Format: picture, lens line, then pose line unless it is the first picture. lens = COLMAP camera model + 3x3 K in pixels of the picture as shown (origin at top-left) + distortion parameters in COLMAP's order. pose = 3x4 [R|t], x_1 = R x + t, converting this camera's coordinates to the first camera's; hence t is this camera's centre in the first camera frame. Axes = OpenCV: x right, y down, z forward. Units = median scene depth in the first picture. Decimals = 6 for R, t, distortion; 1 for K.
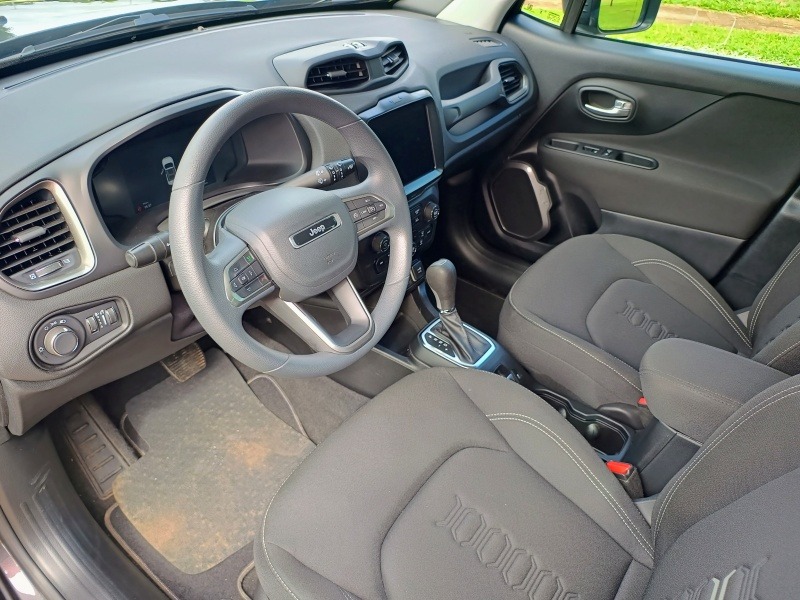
lens RADIAL K [[631.3, 0, 400.3], [0, 631.3, 308.4], [0, 0, 1]] dist [-0.004345, -0.069041]
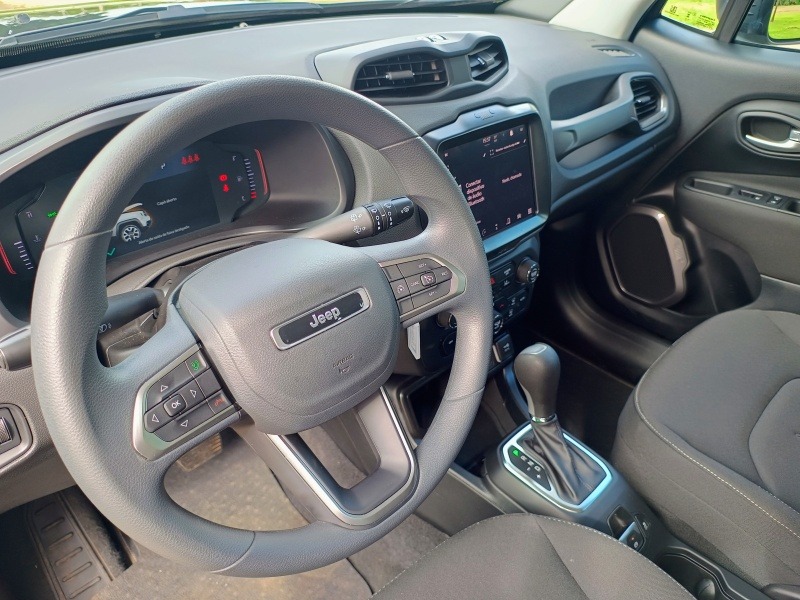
lens RADIAL K [[631.3, 0, 401.0], [0, 631.3, 299.3], [0, 0, 1]] dist [-0.004345, -0.069041]
pose [[0.986809, 0.060765, -0.150050, 0.017357], [-0.070270, 0.995789, -0.058873, -0.076889], [0.145841, 0.068640, 0.986924, 0.297534]]
